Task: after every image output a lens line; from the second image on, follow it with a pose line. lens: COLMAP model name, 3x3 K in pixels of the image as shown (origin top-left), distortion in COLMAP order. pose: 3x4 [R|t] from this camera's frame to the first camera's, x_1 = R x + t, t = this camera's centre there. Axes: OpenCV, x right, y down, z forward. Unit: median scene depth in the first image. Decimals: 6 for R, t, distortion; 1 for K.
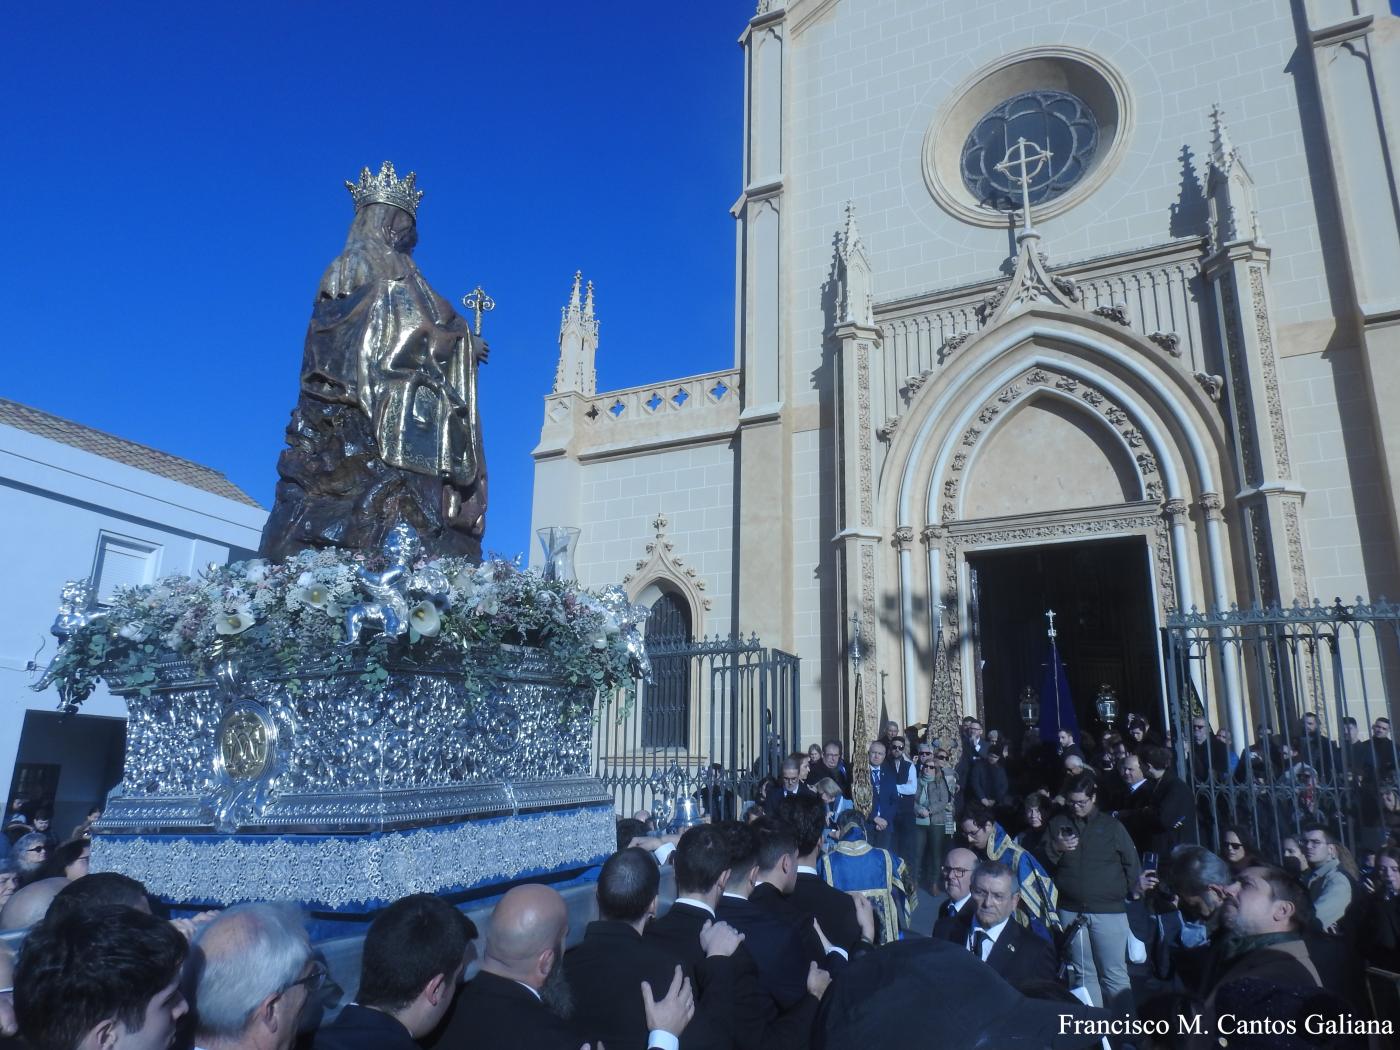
lens RADIAL K [[1021.0, 0, 698.2], [0, 1021.0, 525.1], [0, 0, 1]] dist [0.007323, -0.000937]
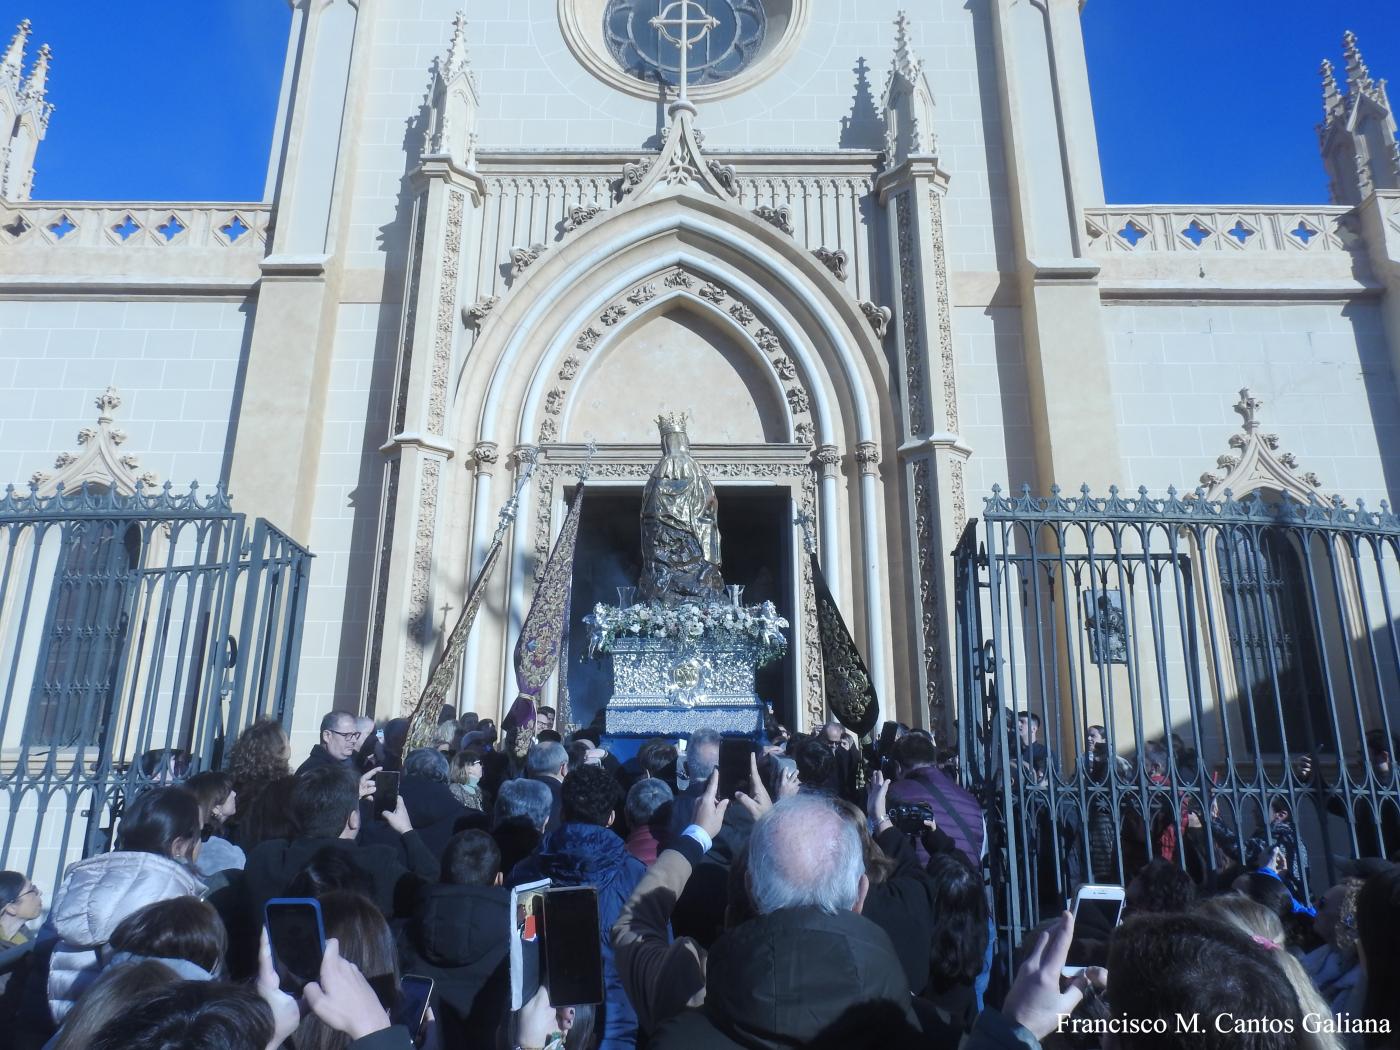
lens RADIAL K [[1021.0, 0, 702.0], [0, 1021.0, 522.3], [0, 0, 1]] dist [0.007323, -0.000937]
pose [[0.892430, 0.123621, 0.433919, 0.031411], [-0.109371, 0.992321, -0.057766, 0.081520], [-0.437728, 0.004094, 0.899098, 0.283919]]
